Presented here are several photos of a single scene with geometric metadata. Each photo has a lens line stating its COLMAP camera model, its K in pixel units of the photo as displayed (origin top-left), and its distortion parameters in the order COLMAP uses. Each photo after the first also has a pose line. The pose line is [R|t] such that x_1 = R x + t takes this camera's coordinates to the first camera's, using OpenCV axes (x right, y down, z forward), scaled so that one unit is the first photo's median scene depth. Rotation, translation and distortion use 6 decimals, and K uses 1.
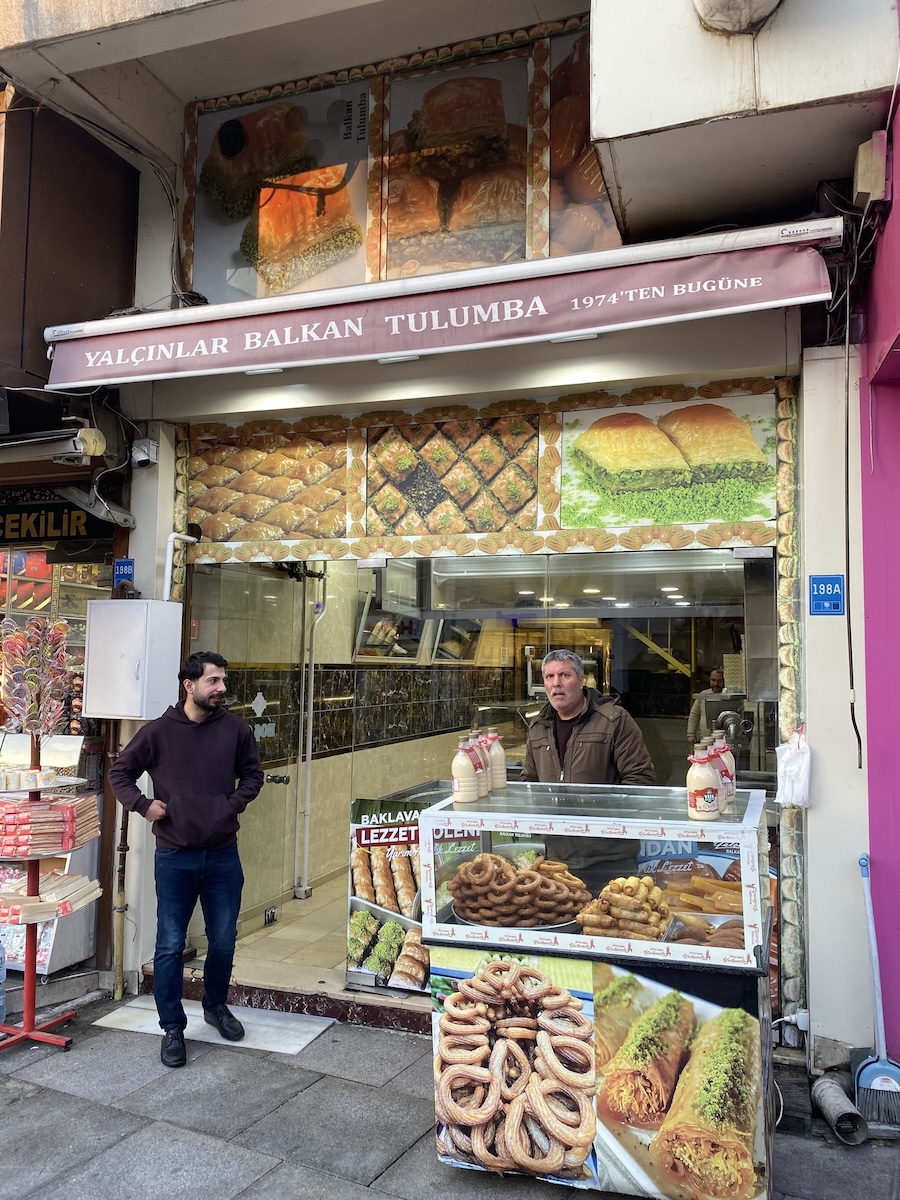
lens RADIAL K [[912.2, 0, 451.0], [0, 912.2, 595.2], [0, 0, 1]] dist [0.003750, -0.007728]
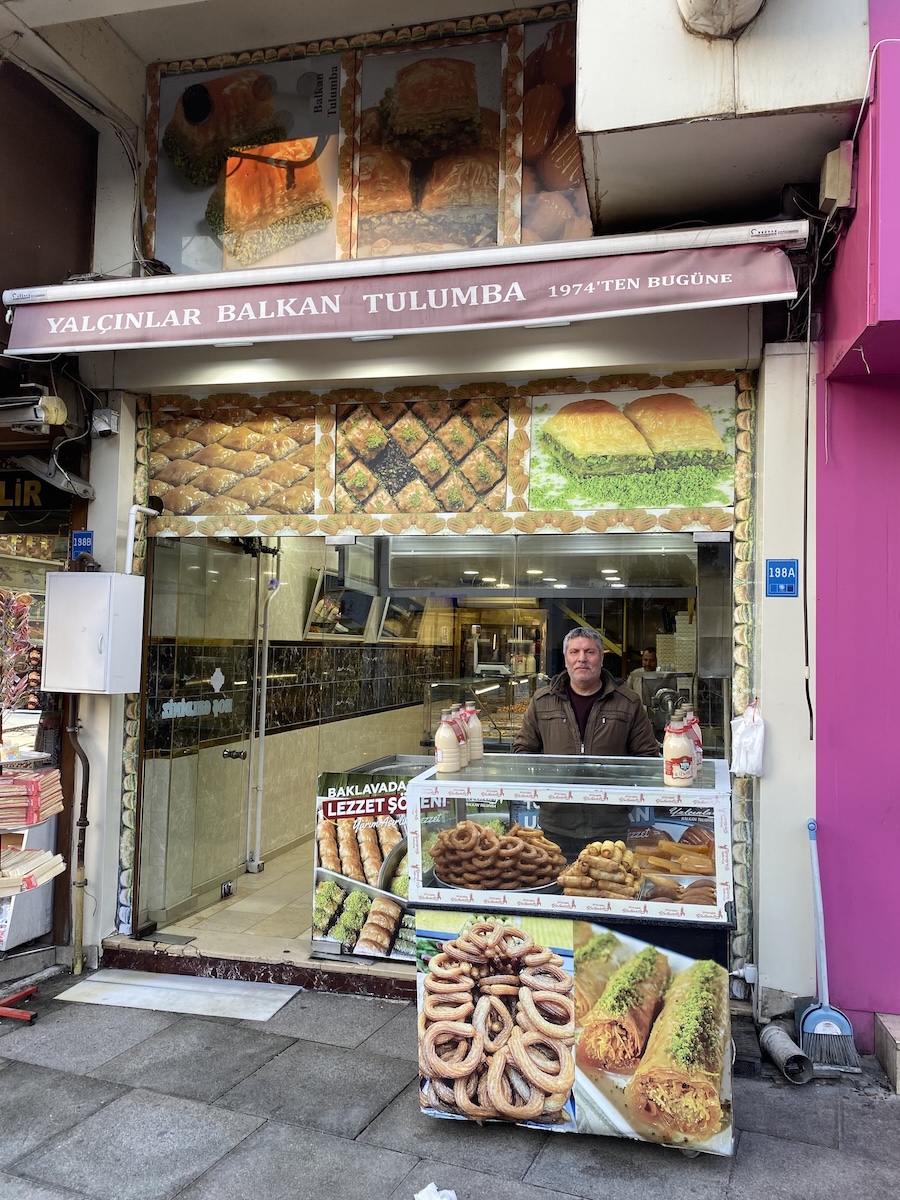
lens RADIAL K [[912.2, 0, 459.7], [0, 912.2, 599.0], [0, 0, 1]] dist [0.003750, -0.007728]
pose [[0.995336, 0.012912, 0.095601, -0.067928], [-0.015407, 0.999559, 0.025403, 0.003313], [-0.095231, -0.026758, 0.995096, -0.025407]]
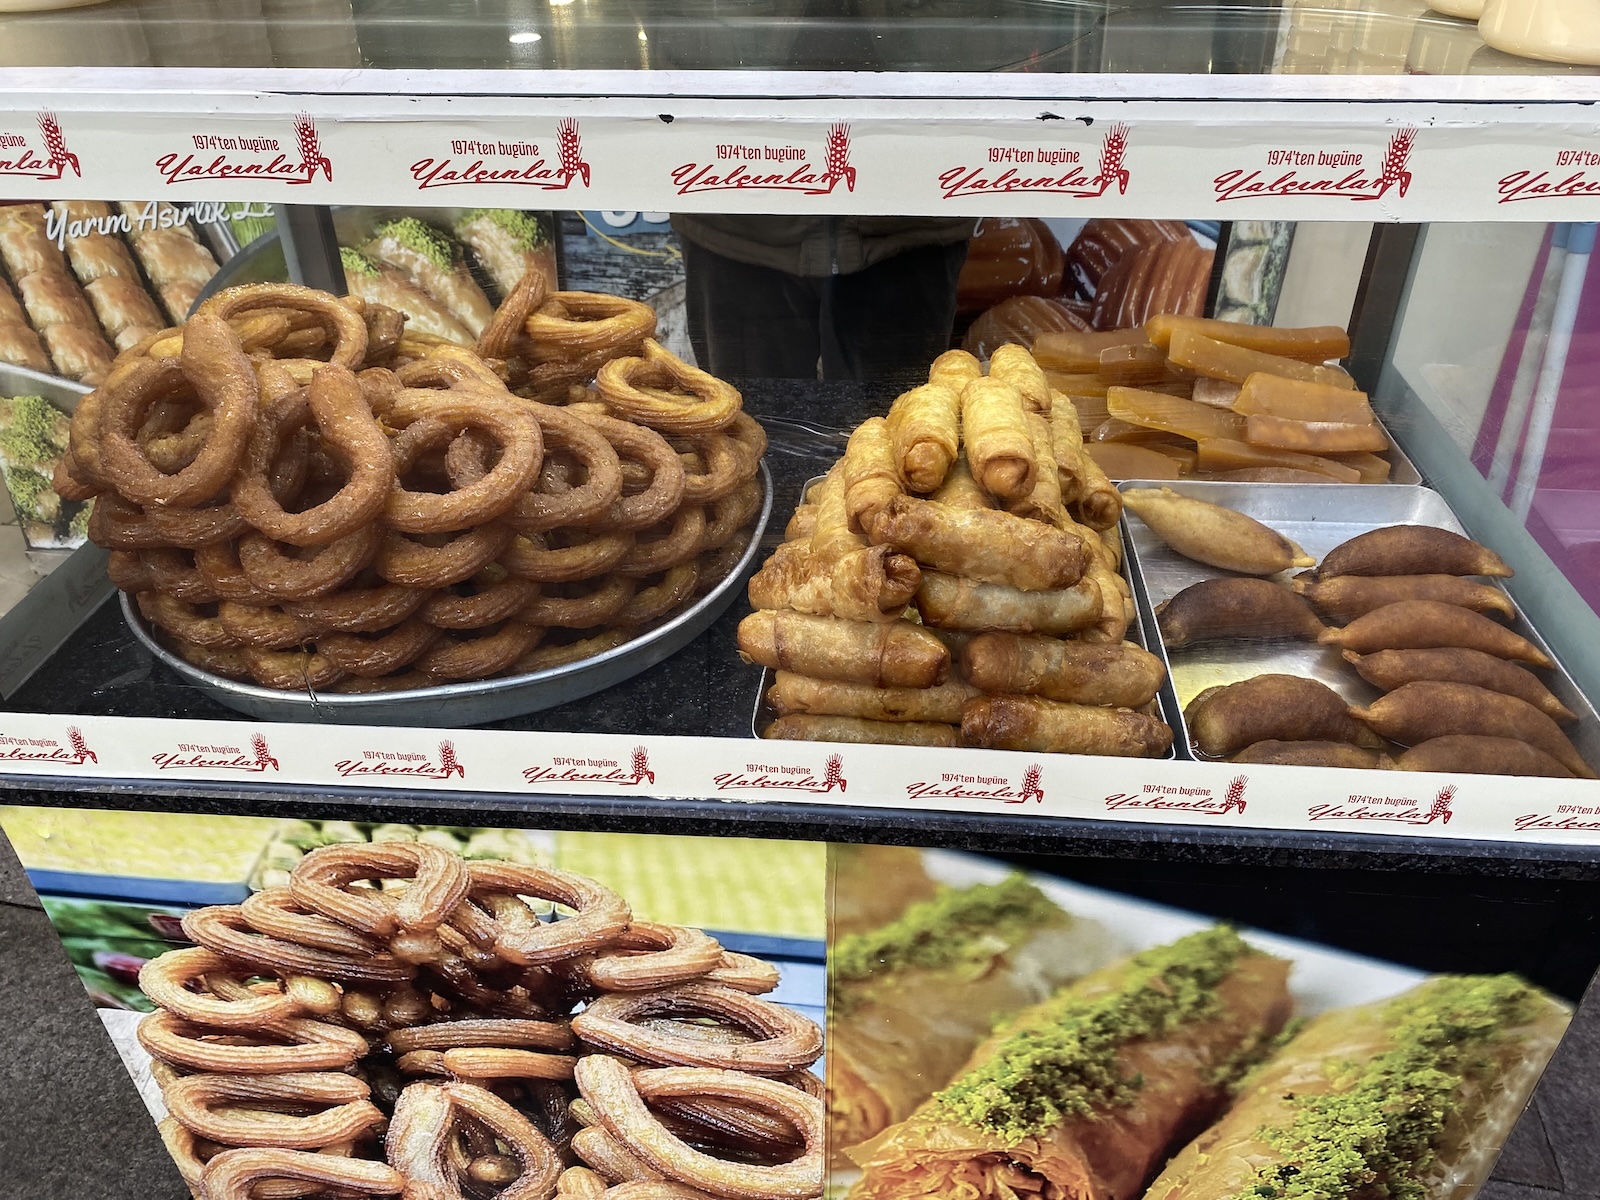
lens RADIAL K [[1216.2, 0, 807.7], [0, 1216.2, 567.4], [0, 0, 1]] dist [0.003750, -0.007728]
pose [[0.957285, -0.132403, 0.257049, 0.074241], [-0.039442, 0.820891, 0.569721, 0.167300], [-0.286442, -0.555524, 0.780605, 0.683620]]
